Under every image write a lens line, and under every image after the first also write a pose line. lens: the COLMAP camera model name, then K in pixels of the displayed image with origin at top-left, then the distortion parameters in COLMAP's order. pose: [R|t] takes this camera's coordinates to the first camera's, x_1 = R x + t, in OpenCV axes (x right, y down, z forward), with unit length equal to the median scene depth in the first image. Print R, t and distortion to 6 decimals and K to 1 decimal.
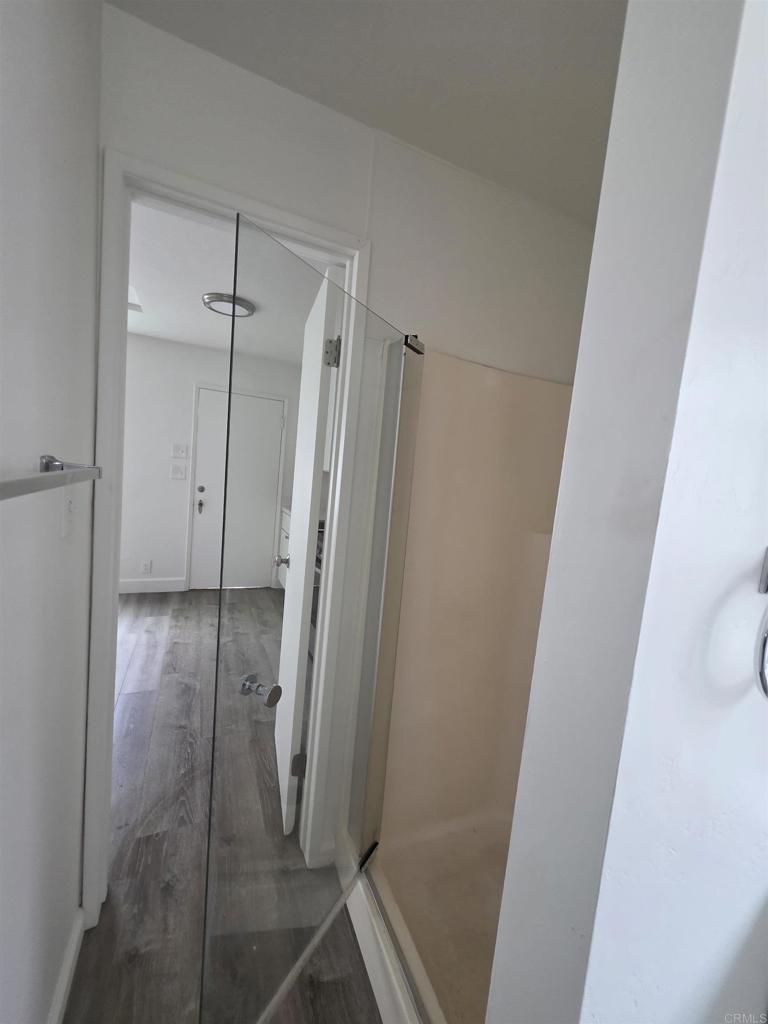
lens RADIAL K [[409.7, 0, 388.0], [0, 409.7, 513.1], [0, 0, 1]] dist [0.003044, 0.000197]
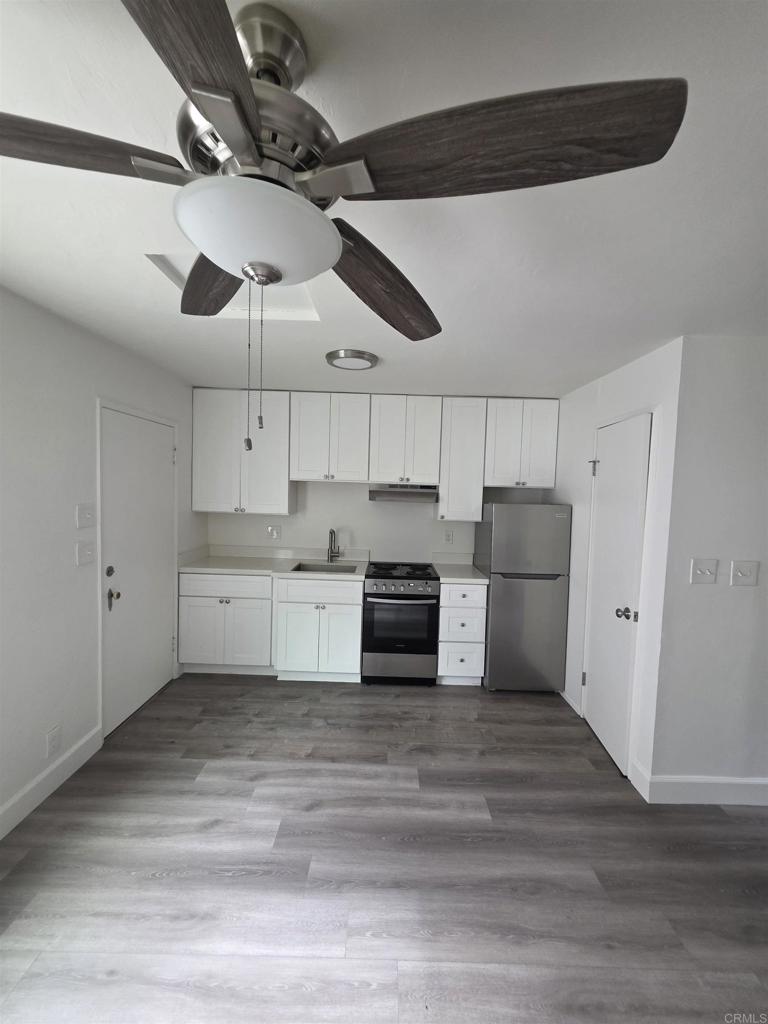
lens RADIAL K [[409.7, 0, 385.4], [0, 409.7, 510.1], [0, 0, 1]] dist [0.003044, 0.000197]
pose [[0.421610, -0.134891, 0.896688, -0.964438], [0.103745, 0.989556, 0.100082, -0.196508], [-0.900823, 0.050831, 0.431201, 0.425152]]
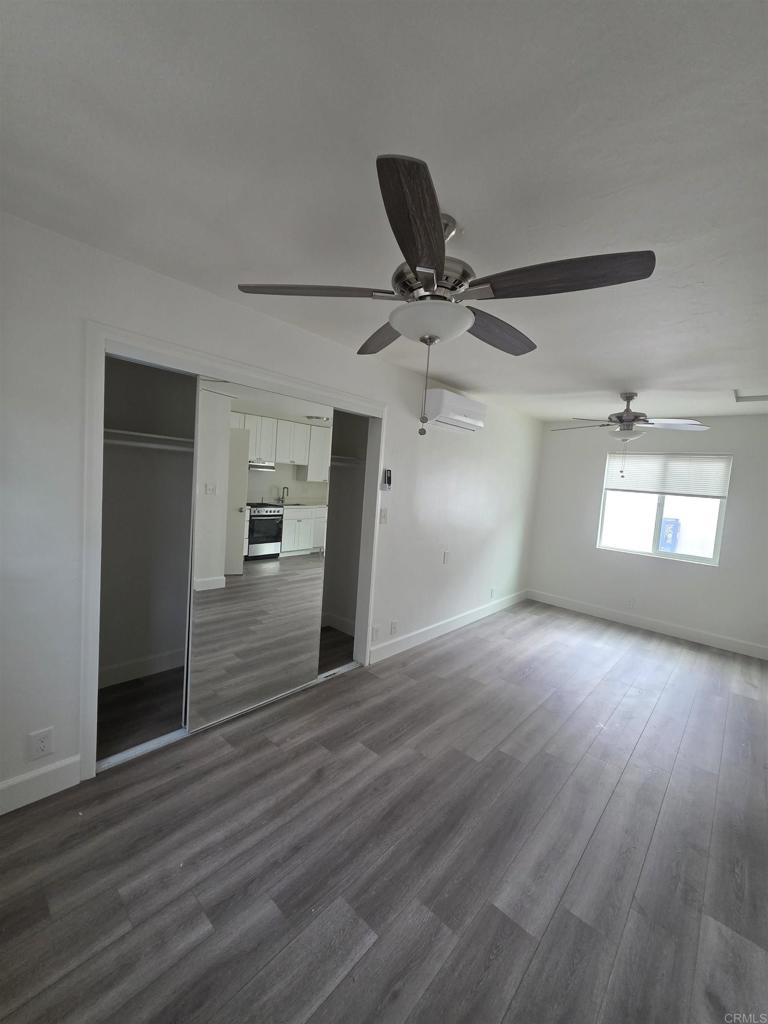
lens RADIAL K [[409.7, 0, 383.9], [0, 409.7, 509.4], [0, 0, 1]] dist [0.003044, 0.000197]
pose [[0.395910, -0.000425, -0.918289, -0.065906], [-0.127170, 0.990339, -0.055287, 0.000591], [0.909441, 0.138667, 0.392031, -0.362245]]
